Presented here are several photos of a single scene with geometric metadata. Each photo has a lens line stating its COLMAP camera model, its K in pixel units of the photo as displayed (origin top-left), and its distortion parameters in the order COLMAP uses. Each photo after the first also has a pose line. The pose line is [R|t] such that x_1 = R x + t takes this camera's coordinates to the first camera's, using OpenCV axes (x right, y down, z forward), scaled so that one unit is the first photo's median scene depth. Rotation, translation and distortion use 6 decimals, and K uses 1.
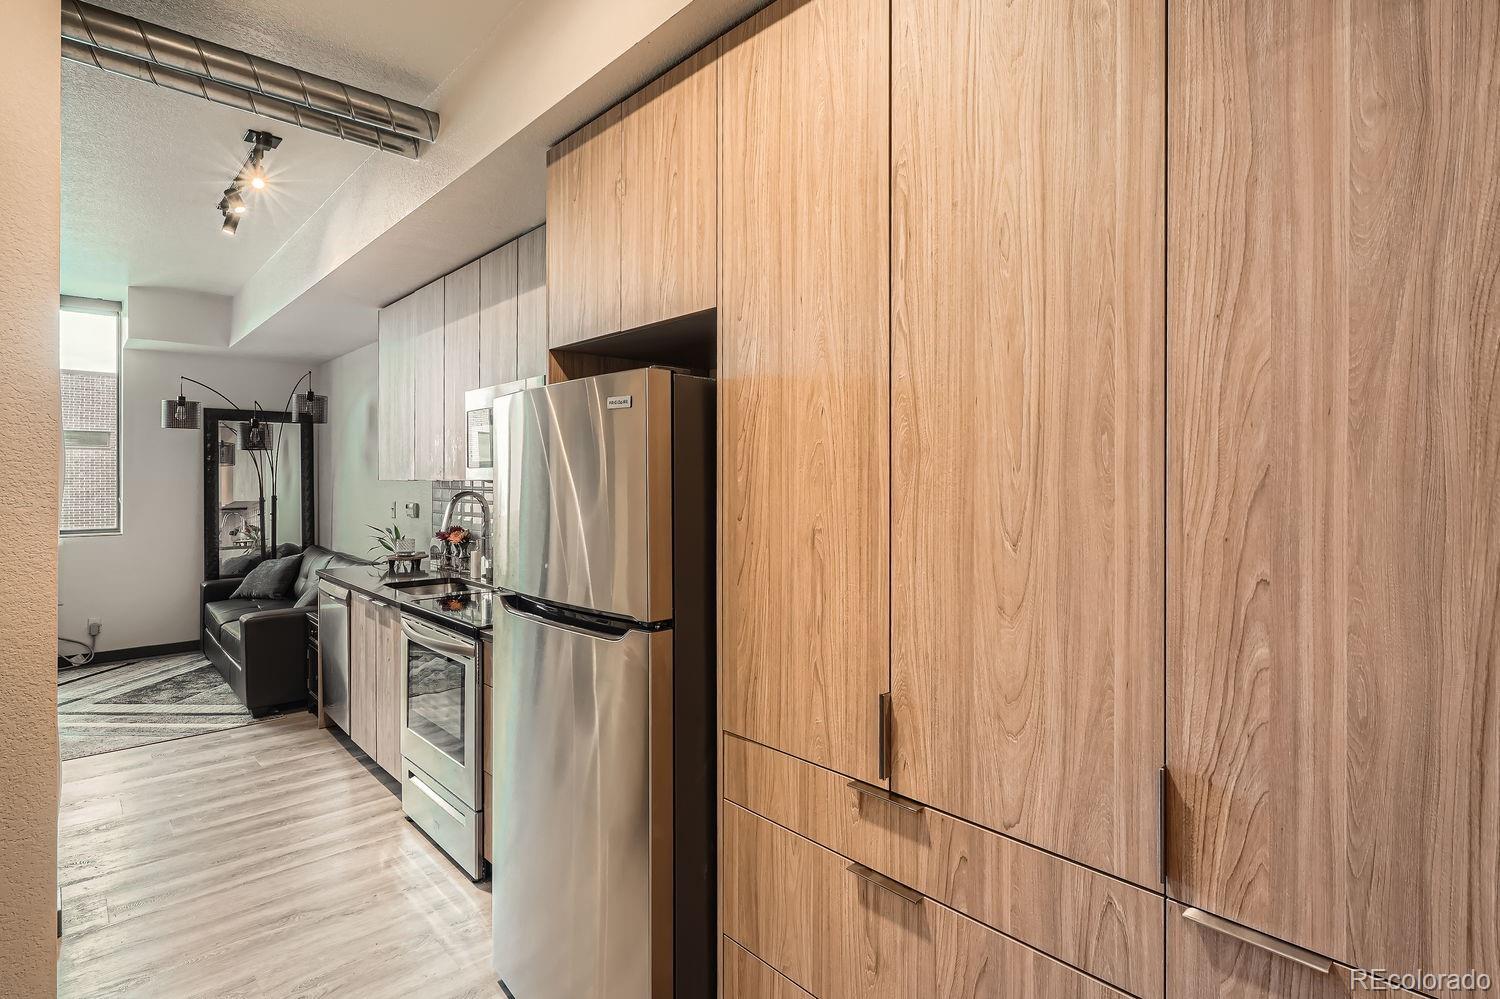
lens RADIAL K [[726.4, 0, 757.0], [0, 726.4, 485.5], [0, 0, 1]] dist [-0.003381, -0.000068]
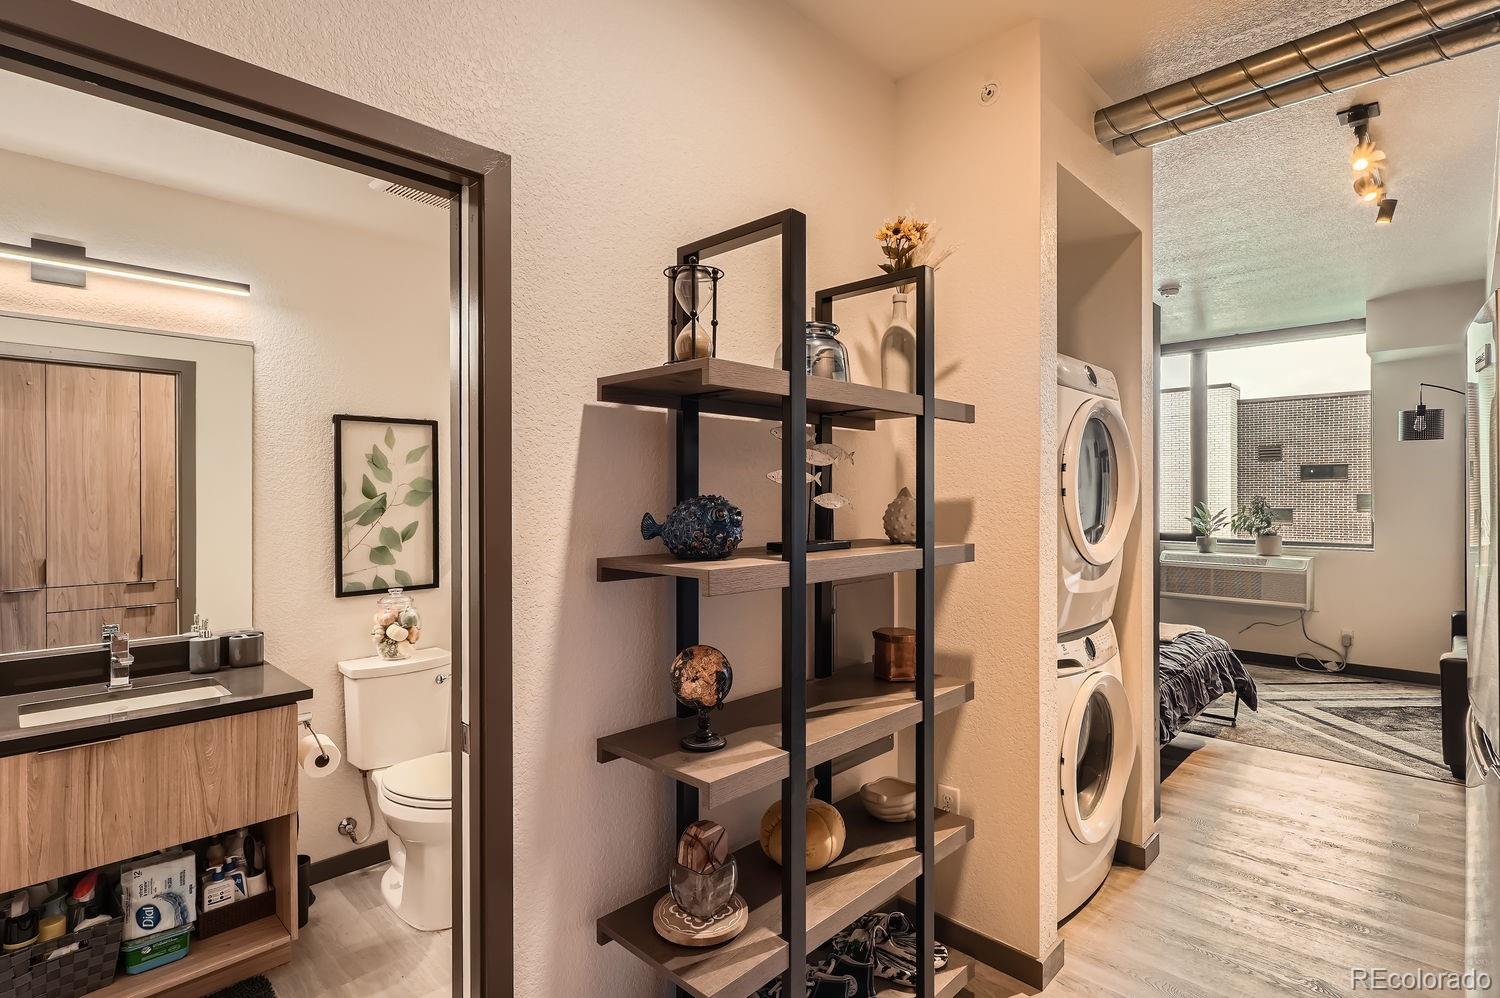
lens RADIAL K [[726.4, 0, 746.5], [0, 726.4, 501.5], [0, 0, 1]] dist [-0.003381, -0.000068]
pose [[0.031209, 0.002073, -0.999511, 0.127484], [-0.002899, 0.999994, 0.001984, 0.000525], [0.999509, 0.002836, 0.031215, 0.151255]]
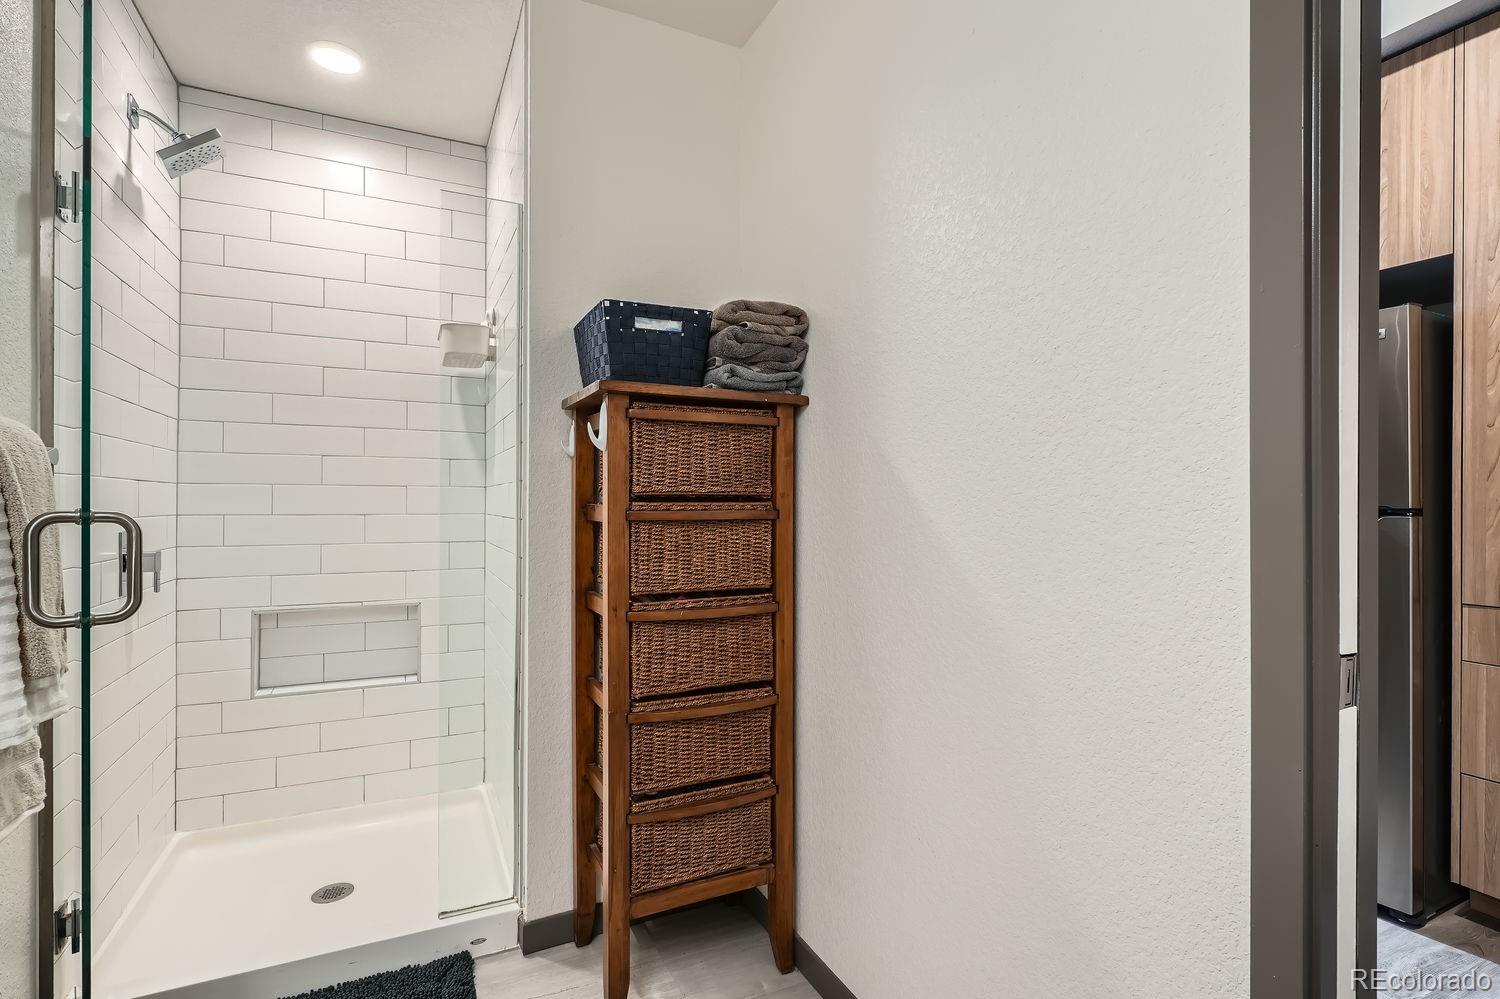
lens RADIAL K [[726.4, 0, 745.0], [0, 726.4, 502.4], [0, 0, 1]] dist [-0.003381, -0.000068]
pose [[0.946841, -0.001839, -0.321698, -0.318073], [0.001386, 0.999998, -0.001638, 0.068889], [0.321700, 0.001105, 0.946841, -0.209785]]
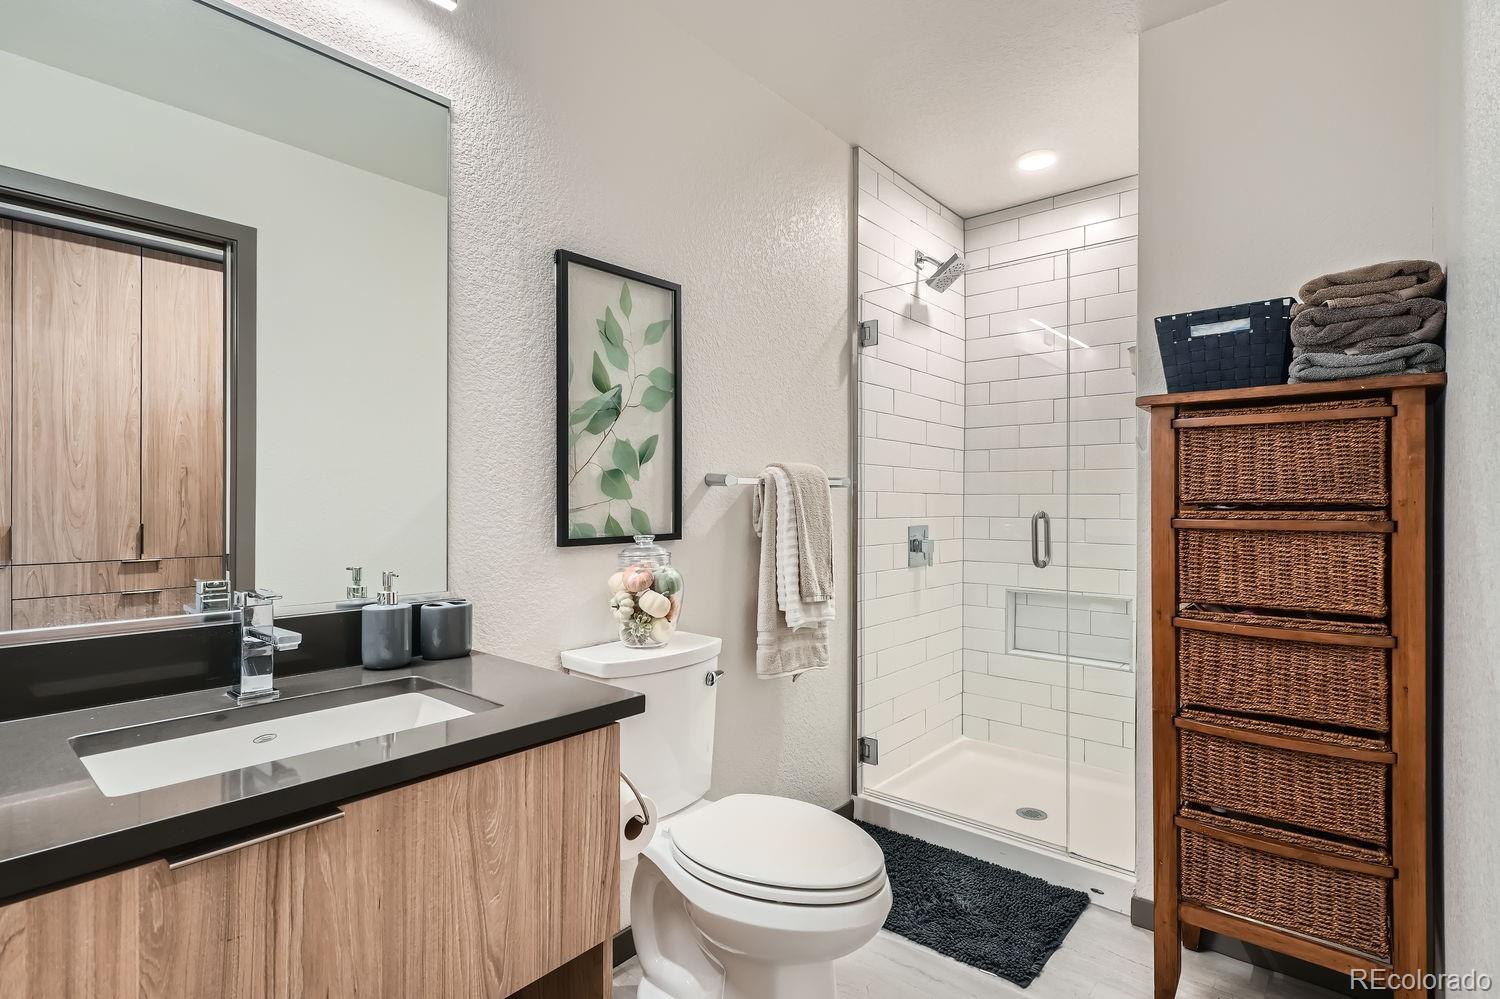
lens RADIAL K [[726.4, 0, 753.7], [0, 726.4, 503.3], [0, 0, 1]] dist [-0.003381, -0.000068]
pose [[0.090974, -0.004042, -0.995845, -0.130777], [-0.005400, 0.999975, -0.004552, 0.067419], [0.995839, 0.005792, 0.090950, -0.130934]]
